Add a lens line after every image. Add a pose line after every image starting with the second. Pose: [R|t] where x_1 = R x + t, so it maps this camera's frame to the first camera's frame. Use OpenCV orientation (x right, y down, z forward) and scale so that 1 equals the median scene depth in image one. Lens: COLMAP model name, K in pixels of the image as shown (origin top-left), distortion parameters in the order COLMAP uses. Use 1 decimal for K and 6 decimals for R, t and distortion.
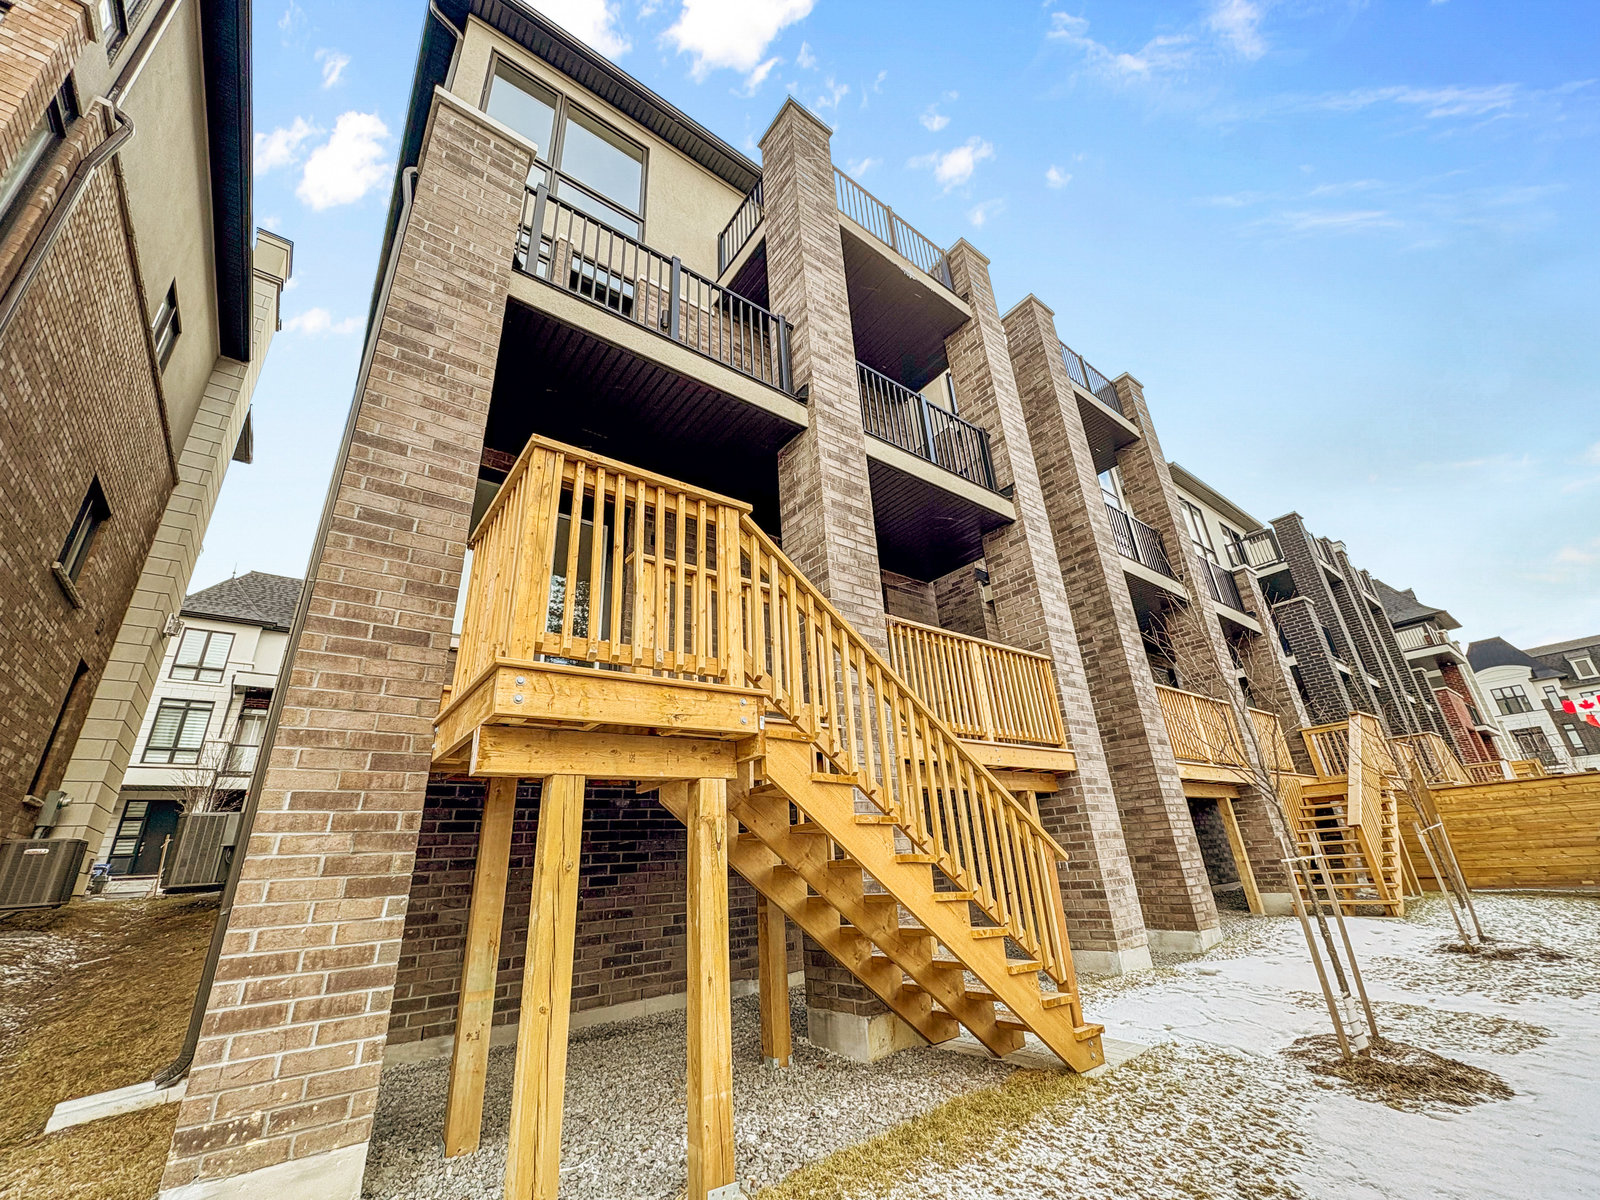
lens RADIAL K [[641.2, 0, 803.9], [0, 641.2, 602.4], [0, 0, 1]] dist [-0.001972, 0.000035]
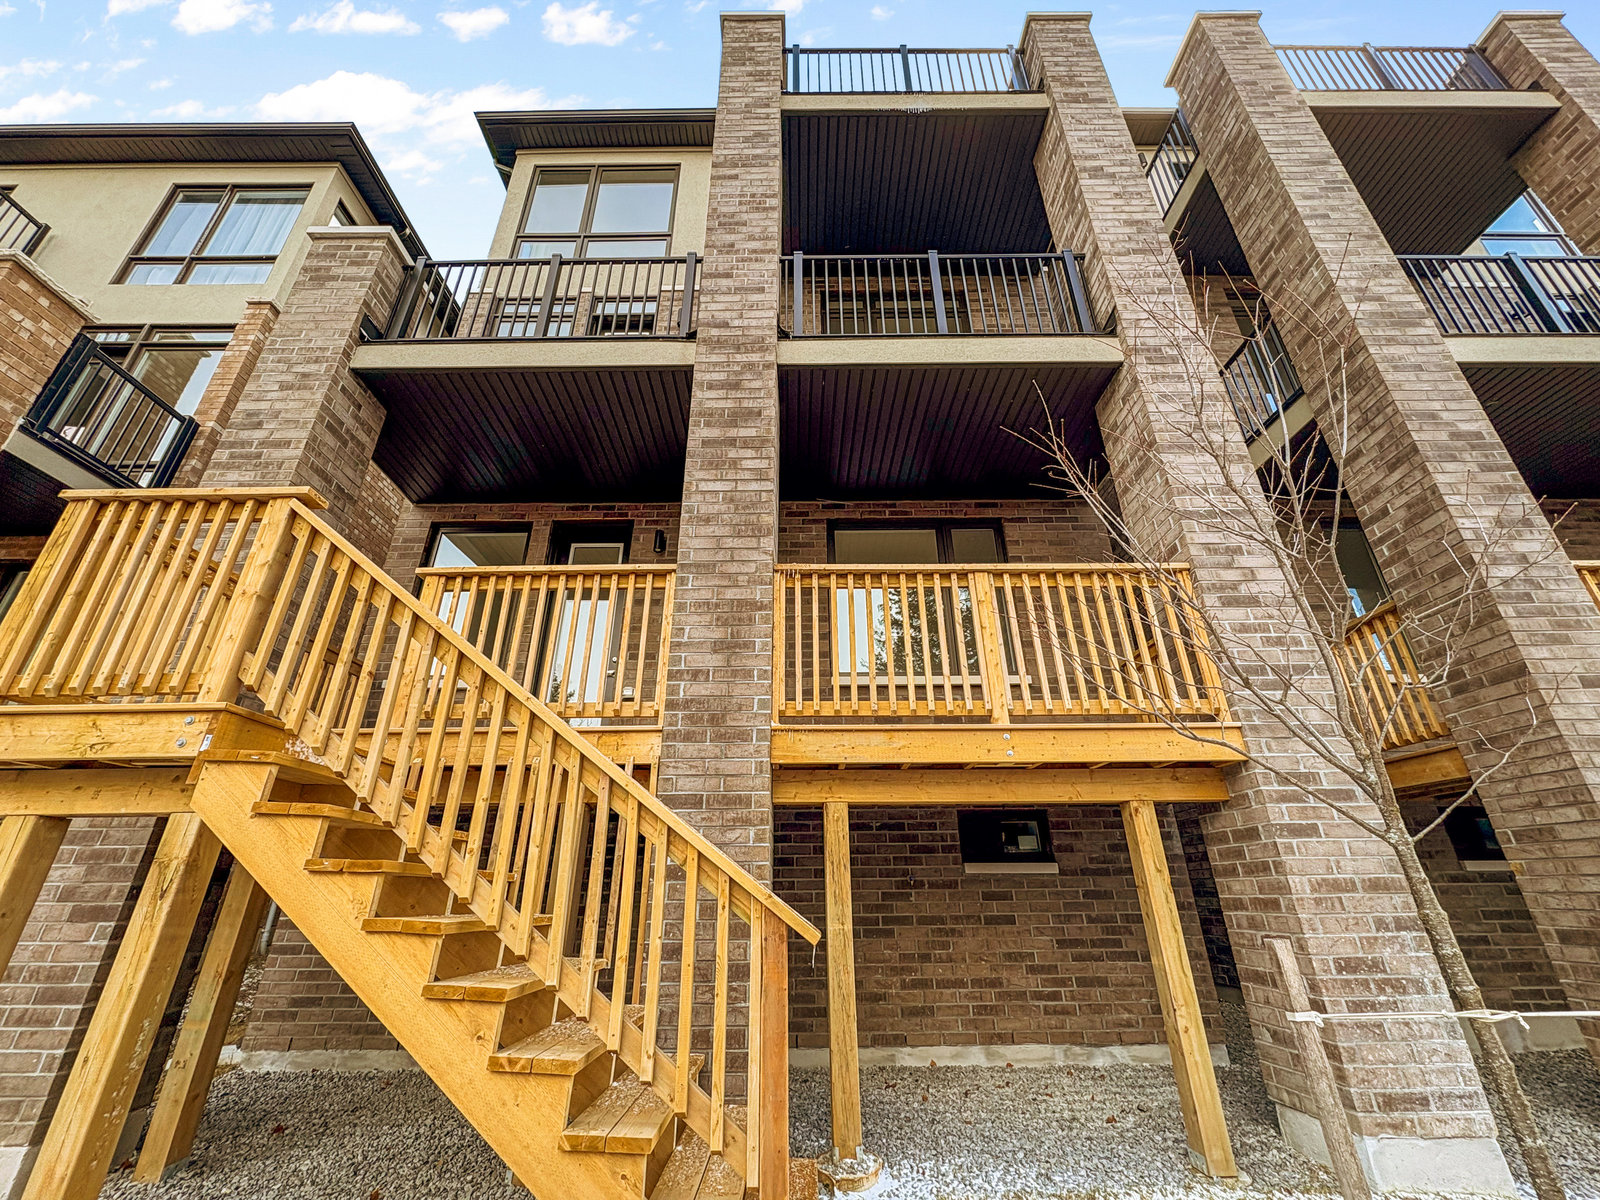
lens RADIAL K [[641.2, 0, 800.8], [0, 641.2, 602.6], [0, 0, 1]] dist [-0.001972, 0.000035]
pose [[0.787168, -0.205836, -0.581376, 0.456994], [0.197953, 0.977109, -0.077923, 0.099451], [0.584107, -0.053746, 0.809895, 0.348327]]
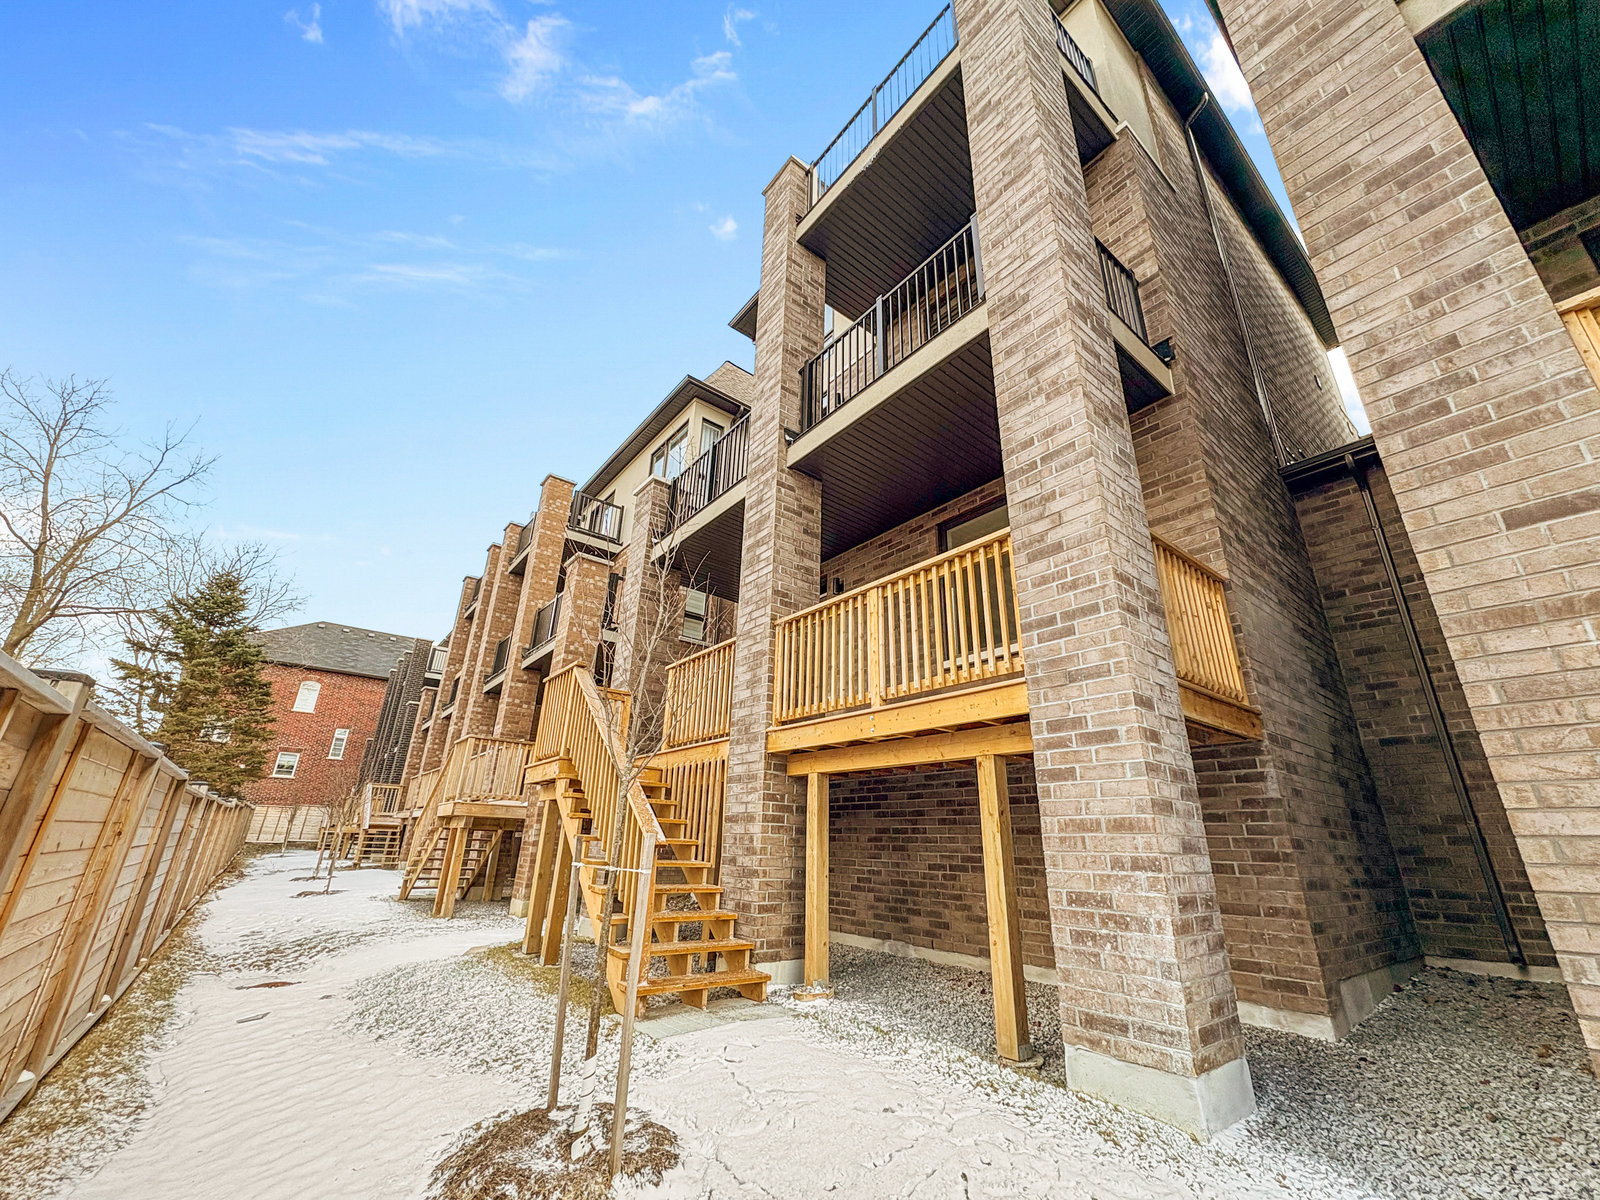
lens RADIAL K [[641.2, 0, 799.8], [0, 641.2, 598.5], [0, 0, 1]] dist [-0.001972, 0.000035]
pose [[0.007350, -0.303844, -0.952694, 0.973993], [0.360934, 0.889300, -0.280841, 0.252264], [0.932563, -0.341795, 0.116204, 0.757353]]
